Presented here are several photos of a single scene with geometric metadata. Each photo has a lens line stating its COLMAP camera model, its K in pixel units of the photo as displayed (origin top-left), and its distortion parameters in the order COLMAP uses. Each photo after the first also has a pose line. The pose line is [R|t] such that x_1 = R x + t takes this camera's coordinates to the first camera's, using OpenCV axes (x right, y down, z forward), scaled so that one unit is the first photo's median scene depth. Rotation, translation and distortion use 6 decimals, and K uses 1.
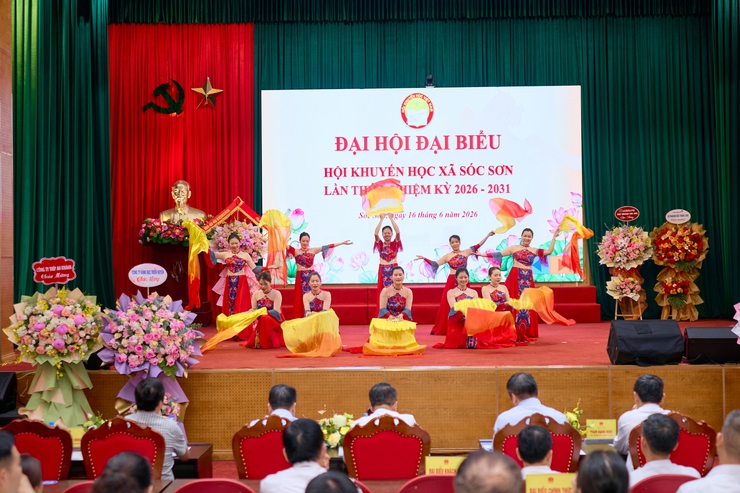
lens RADIAL K [[1147.0, 0, 357.4], [0, 1147.0, 246.7], [0, 0, 1]] dist [0.024528, -0.017736]
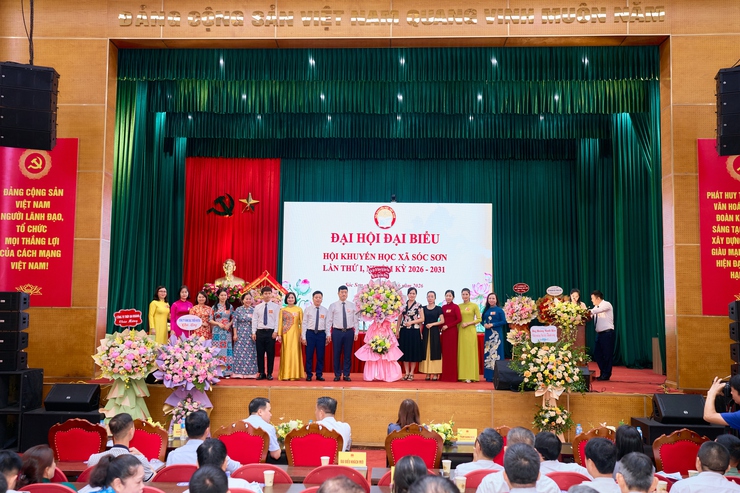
lens RADIAL K [[753.7, 0, 357.0], [0, 753.7, 249.2], [0, 0, 1]] dist [0.014187, 0.001676]
pose [[0.999519, 0.023768, -0.019922, 0.036009], [-0.025107, 0.997237, -0.069919, -0.004716], [0.018205, 0.070385, 0.997354, -0.001301]]
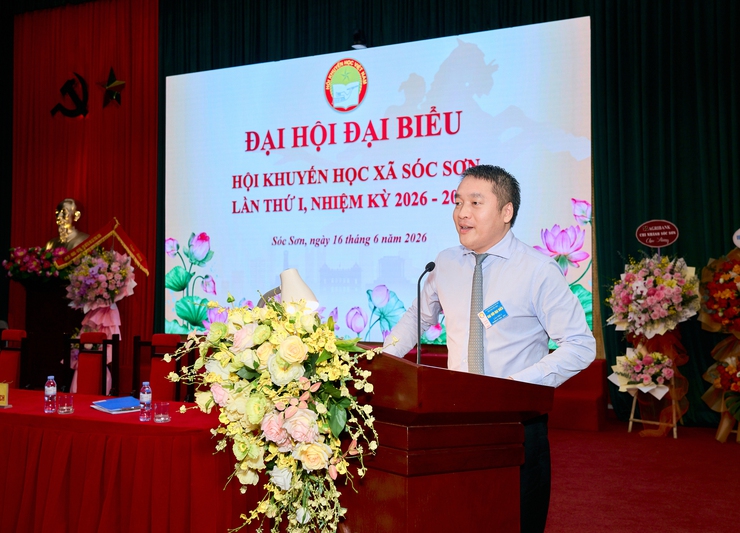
lens RADIAL K [[759.5, 0, 401.2], [0, 759.5, 264.4], [0, 0, 1]] dist [0.021067, 0.033572]
pose [[0.919276, 0.003646, -0.393597, 0.260131], [-0.005469, 0.999979, -0.003510, -0.011886], [0.393575, 0.005379, 0.919277, 0.608001]]
